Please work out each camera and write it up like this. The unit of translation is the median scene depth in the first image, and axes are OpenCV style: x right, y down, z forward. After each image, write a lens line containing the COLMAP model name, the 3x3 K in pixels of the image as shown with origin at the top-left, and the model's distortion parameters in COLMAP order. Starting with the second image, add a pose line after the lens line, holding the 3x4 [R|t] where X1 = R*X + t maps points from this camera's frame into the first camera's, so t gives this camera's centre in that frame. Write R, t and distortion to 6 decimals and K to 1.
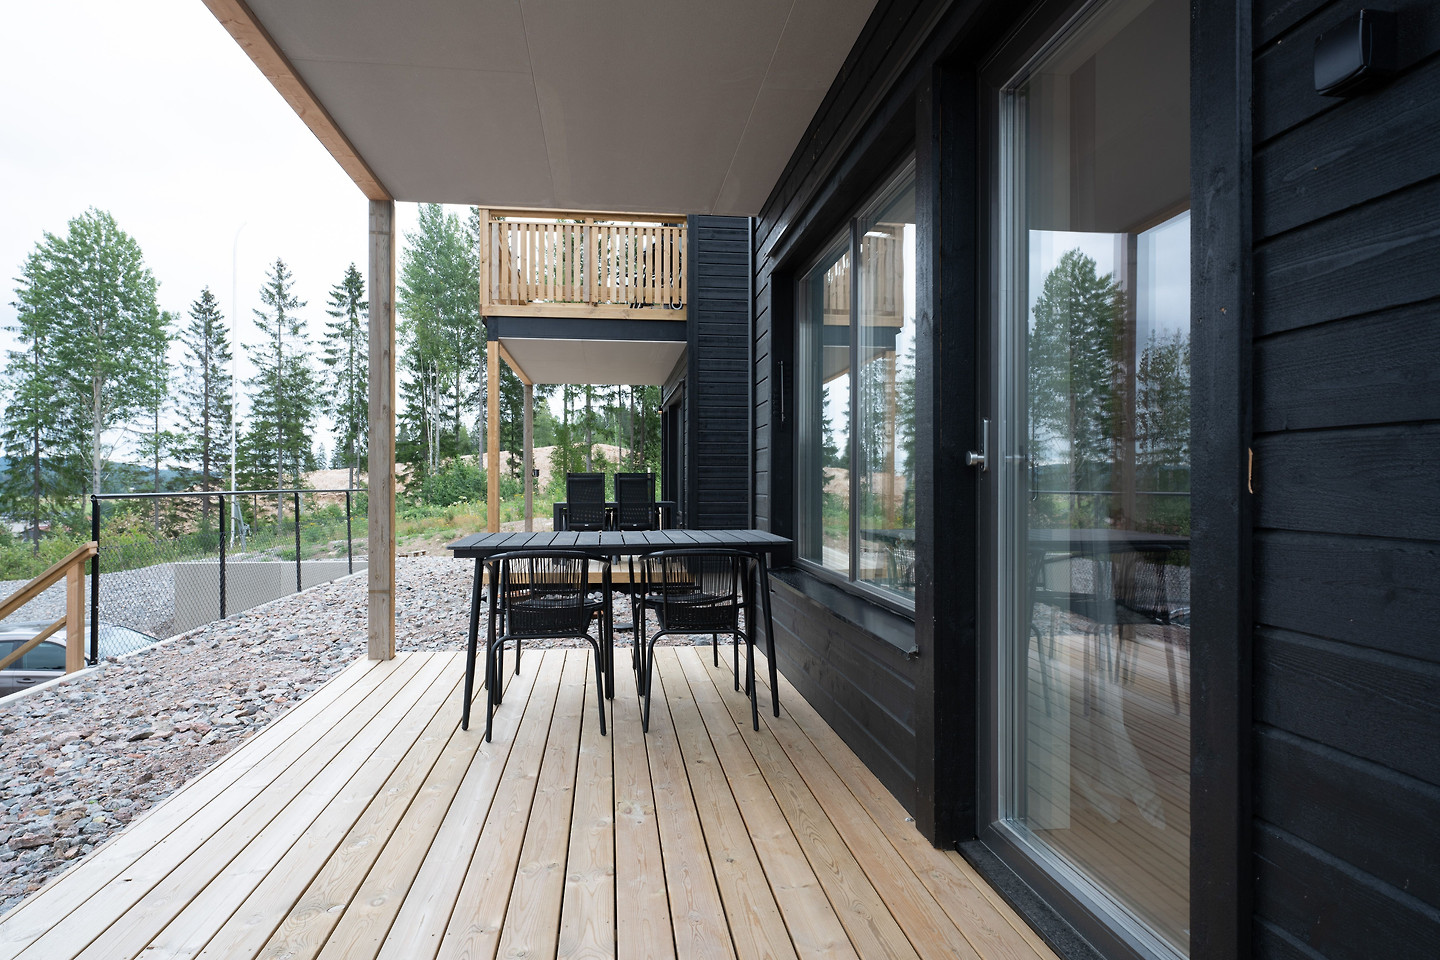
lens RADIAL K [[834.6, 0, 717.8], [0, 834.6, 486.2], [0, 0, 1]] dist [0.038799, -0.001039]
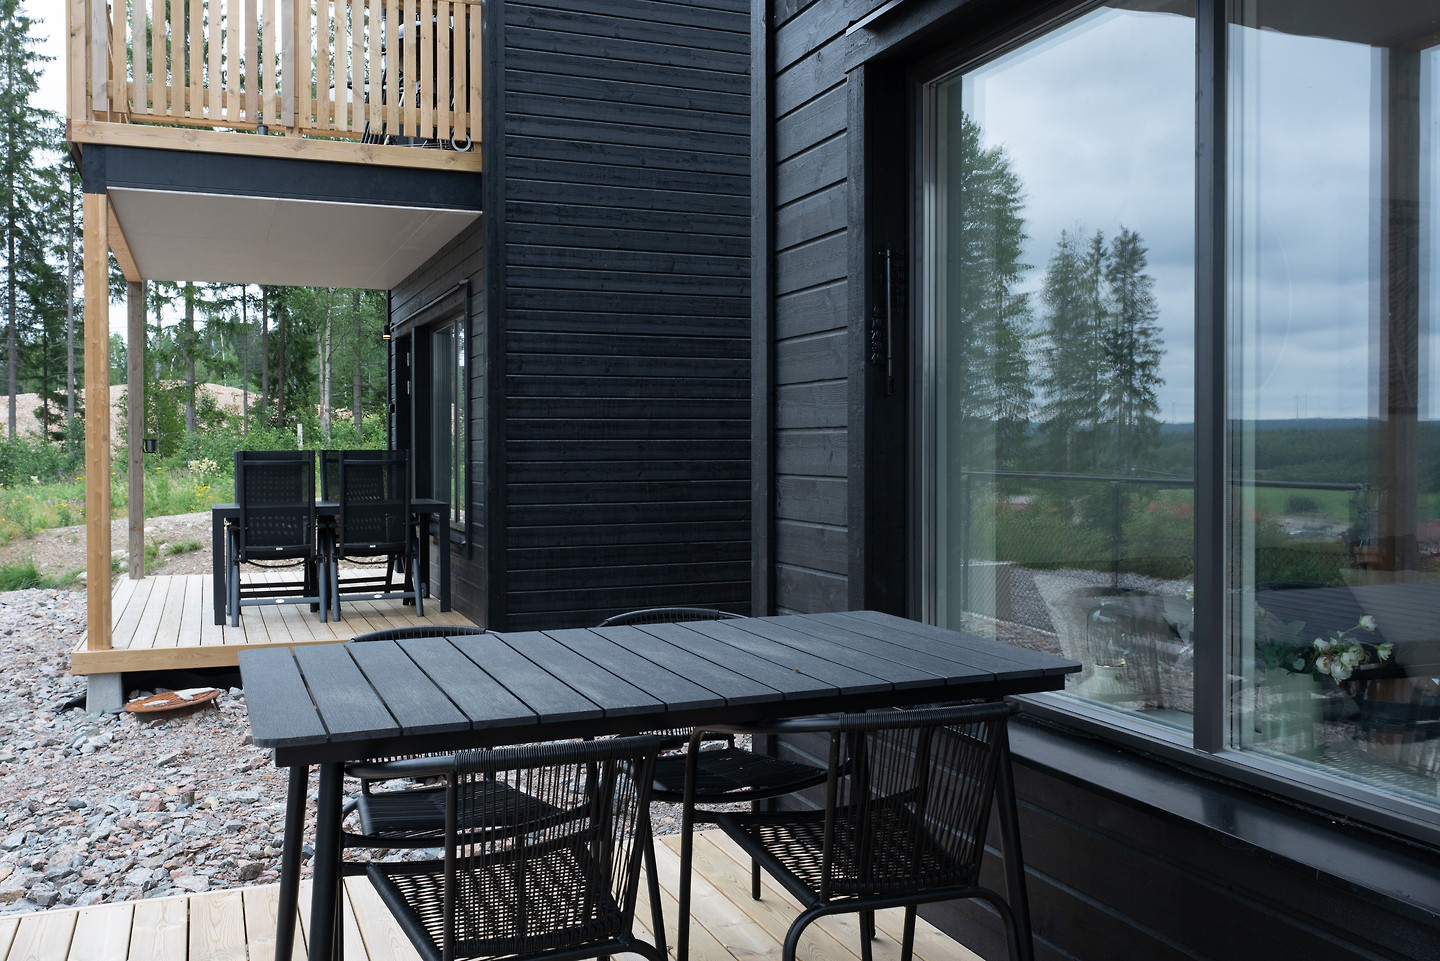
lens RADIAL K [[1270.9, 0, 721.3], [0, 1270.9, 473.0], [0, 0, 1]] dist [0.003929, -0.000849]
pose [[0.966822, -0.008152, 0.255321, -0.097037], [0.003300, 0.999806, 0.019428, -0.017432], [-0.255430, -0.017941, 0.966661, 0.152077]]
